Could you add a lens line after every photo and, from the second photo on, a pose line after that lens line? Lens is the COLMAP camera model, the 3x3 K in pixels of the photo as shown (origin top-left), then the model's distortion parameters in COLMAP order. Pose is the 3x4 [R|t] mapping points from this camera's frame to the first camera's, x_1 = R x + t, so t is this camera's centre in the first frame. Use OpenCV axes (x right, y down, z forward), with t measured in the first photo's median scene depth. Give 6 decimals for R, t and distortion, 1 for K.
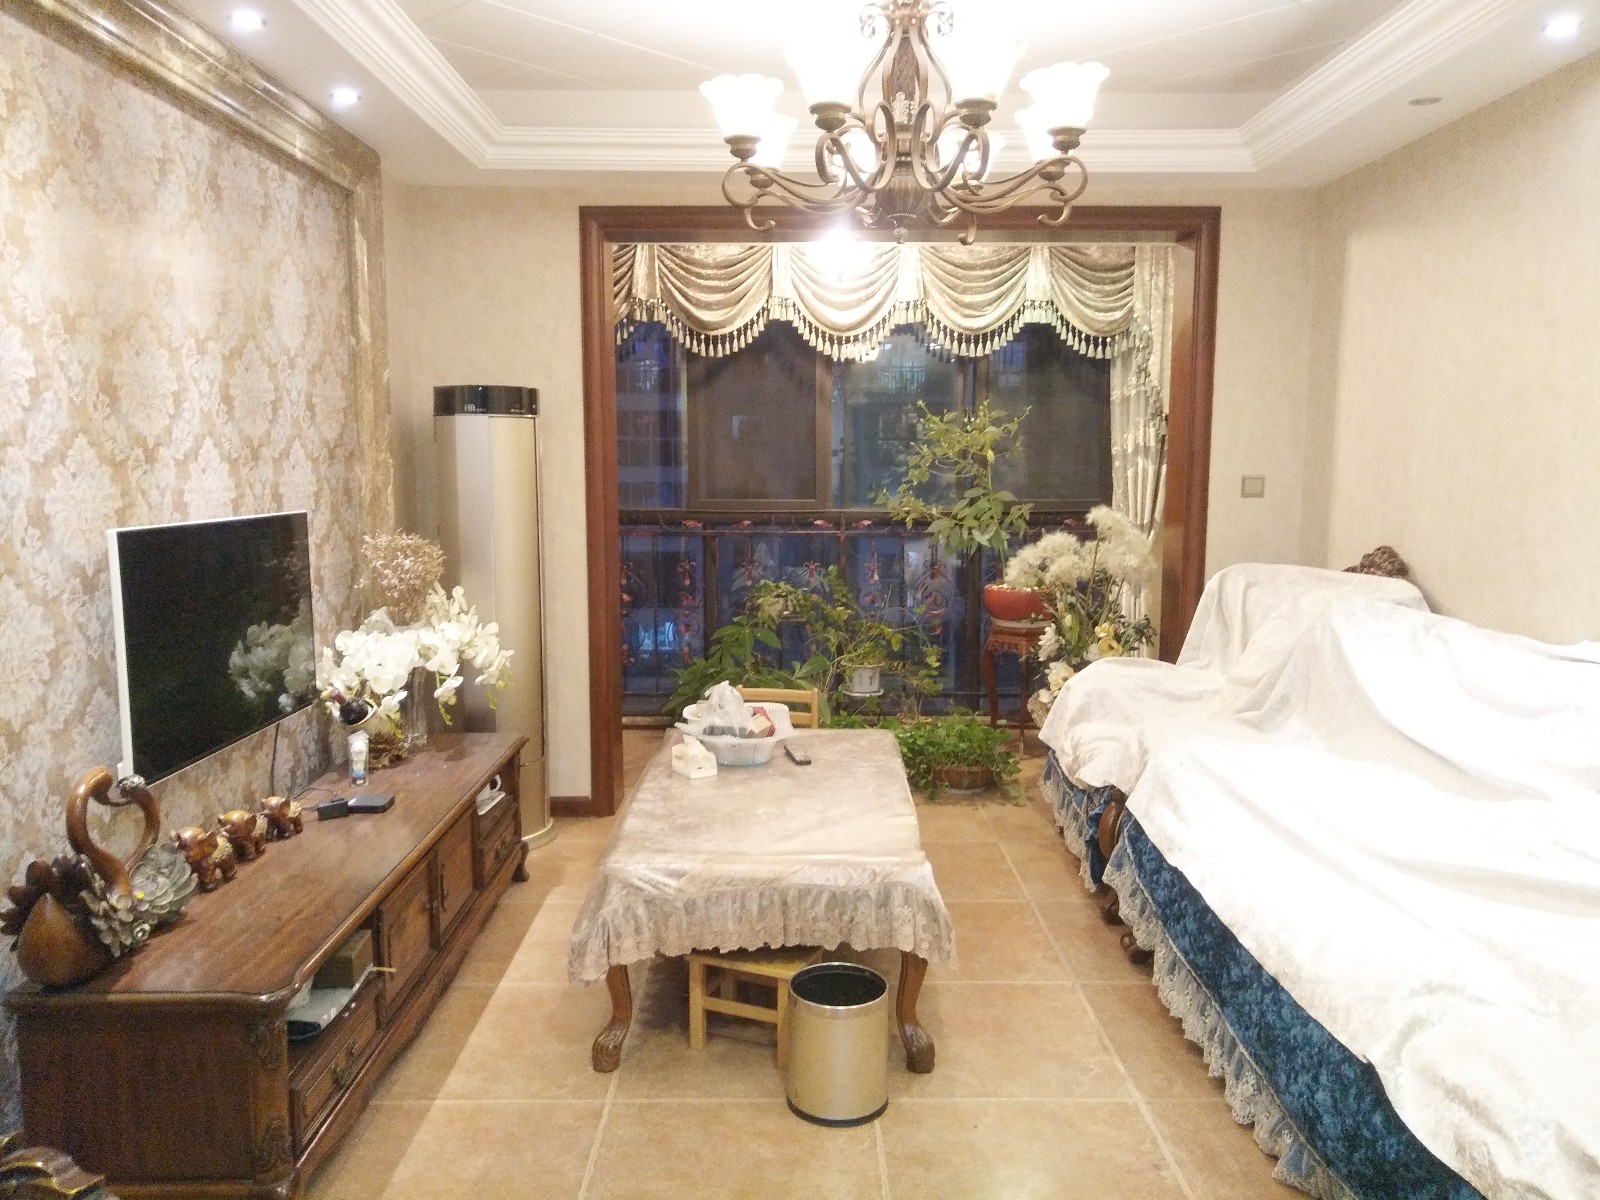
lens RADIAL K [[1185.6, 0, 800.0], [0, 1185.6, 600.0], [0, 0, 1]] dist [0.003327, 0.001935]
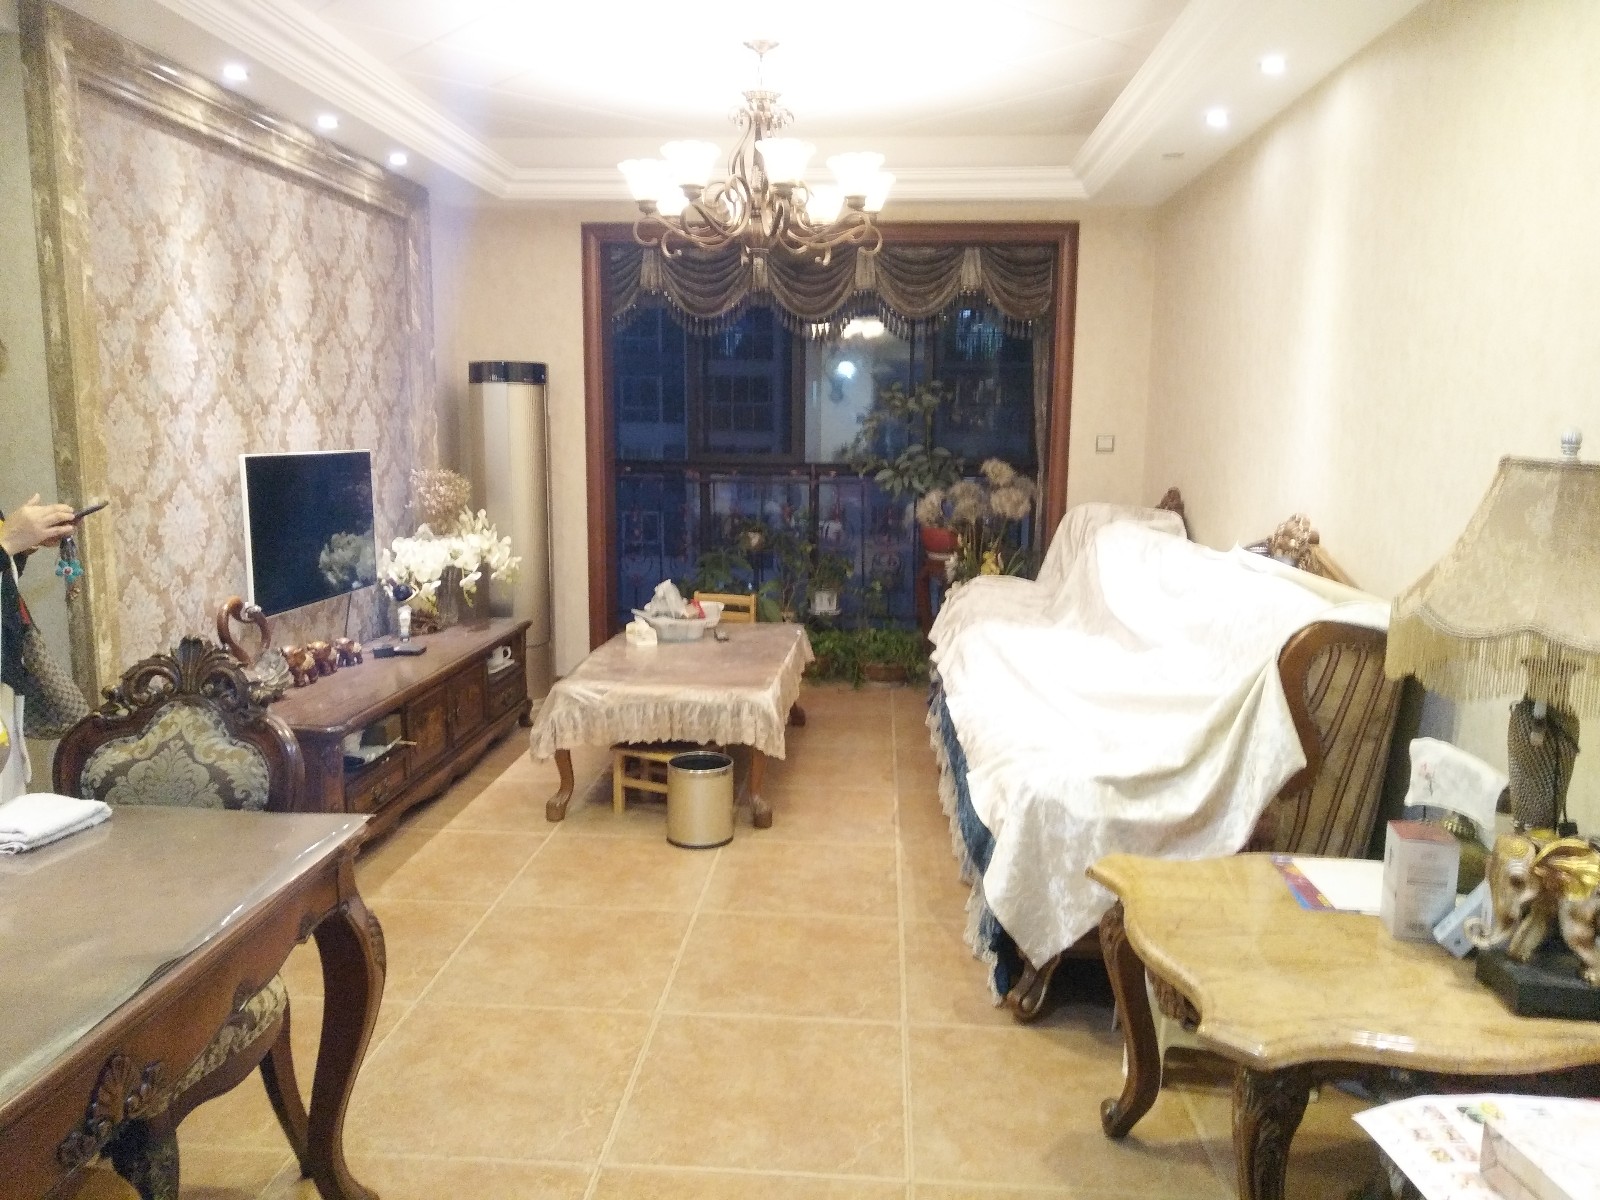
lens RADIAL K [[1177.1, 0, 800.0], [0, 1177.1, 600.0], [0, 0, 1]] dist [0.009655, 0.004396]
pose [[0.997102, 0.019492, -0.073532, 0.230051], [-0.017338, 0.999405, 0.029813, 0.059199], [0.074069, -0.028452, 0.996847, -0.423331]]
